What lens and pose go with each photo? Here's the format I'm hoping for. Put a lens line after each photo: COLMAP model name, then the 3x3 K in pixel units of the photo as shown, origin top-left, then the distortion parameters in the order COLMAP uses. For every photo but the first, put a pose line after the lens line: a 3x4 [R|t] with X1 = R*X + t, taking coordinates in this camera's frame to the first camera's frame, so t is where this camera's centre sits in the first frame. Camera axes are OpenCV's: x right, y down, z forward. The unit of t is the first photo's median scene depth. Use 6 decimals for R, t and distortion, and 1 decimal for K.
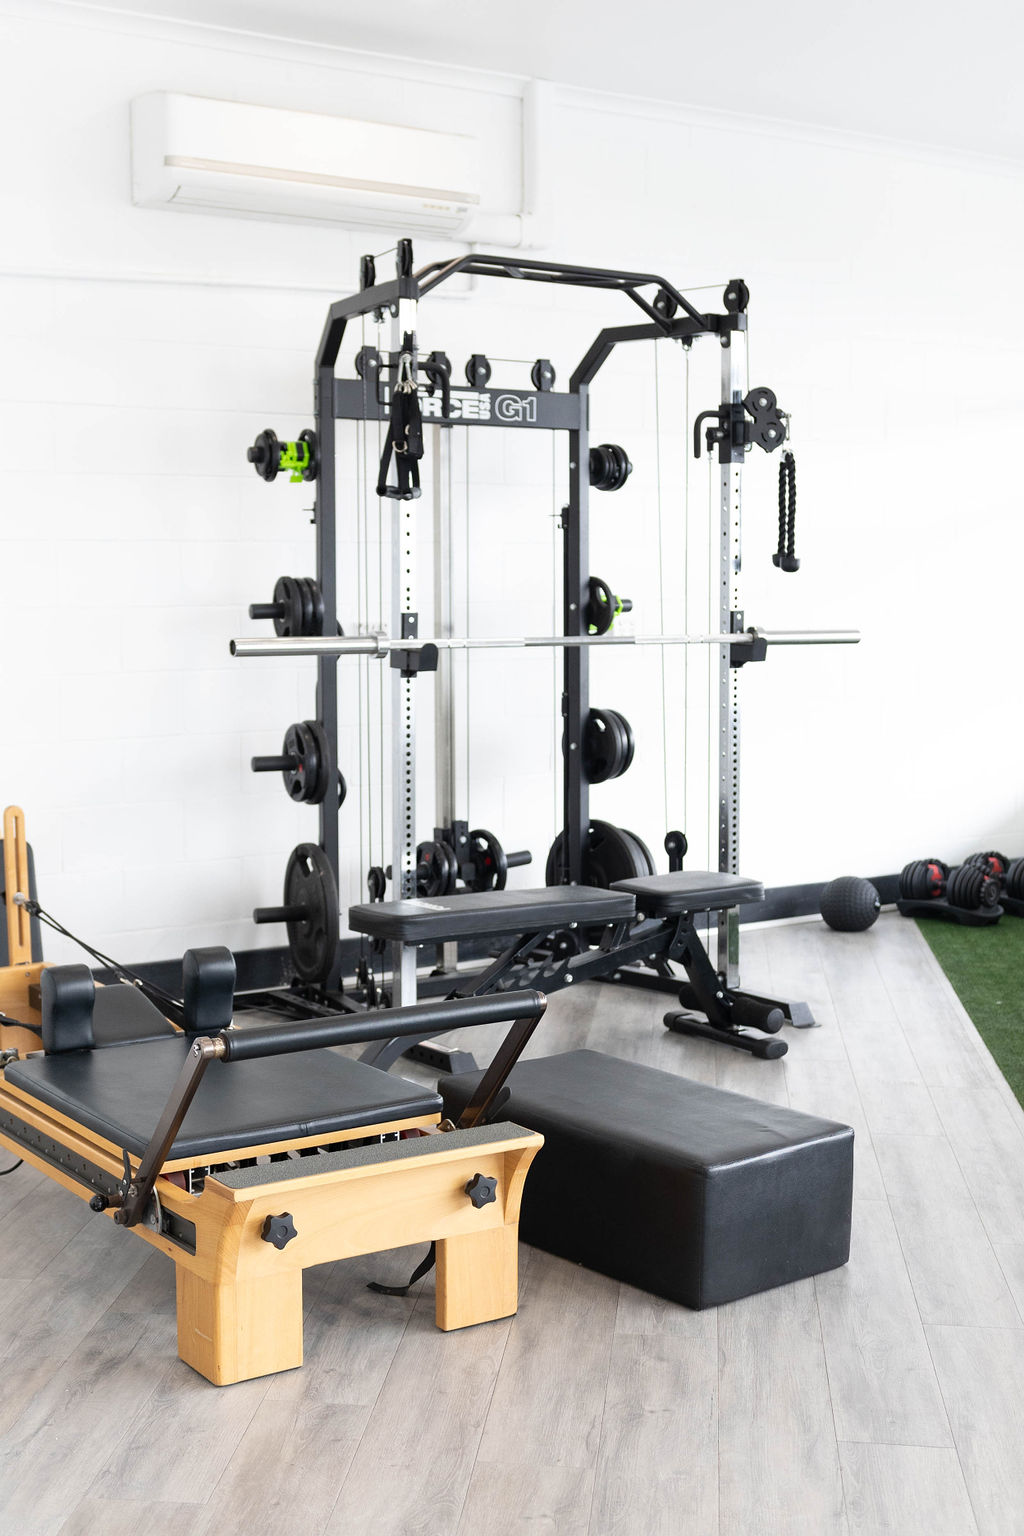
lens RADIAL K [[2030.8, 0, 512.2], [0, 2030.8, 761.2], [0, 0, 1]] dist [-0.036656, 0.000000]
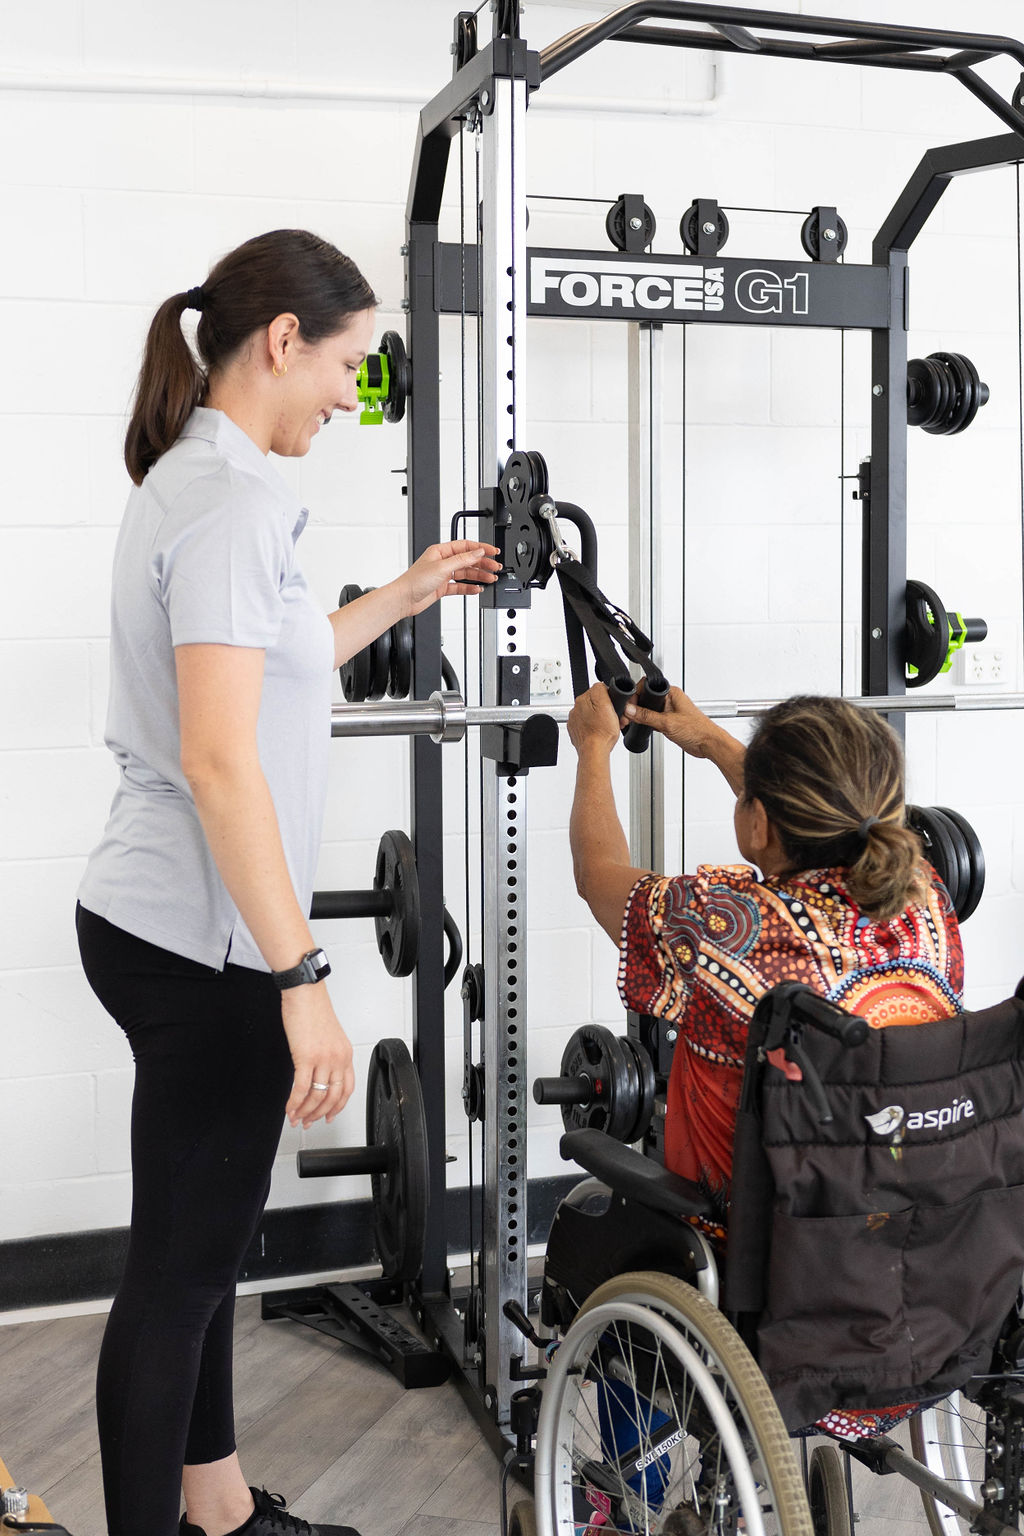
lens RADIAL K [[2438.2, 0, 514.1], [0, 2438.2, 777.6], [0, 0, 1]] dist [-0.025562, 0.000000]
pose [[0.981243, 0.011069, -0.192455, 0.065051], [-0.011281, 0.999936, -0.000005, -0.034839], [0.192443, 0.002176, 0.981306, 0.306405]]
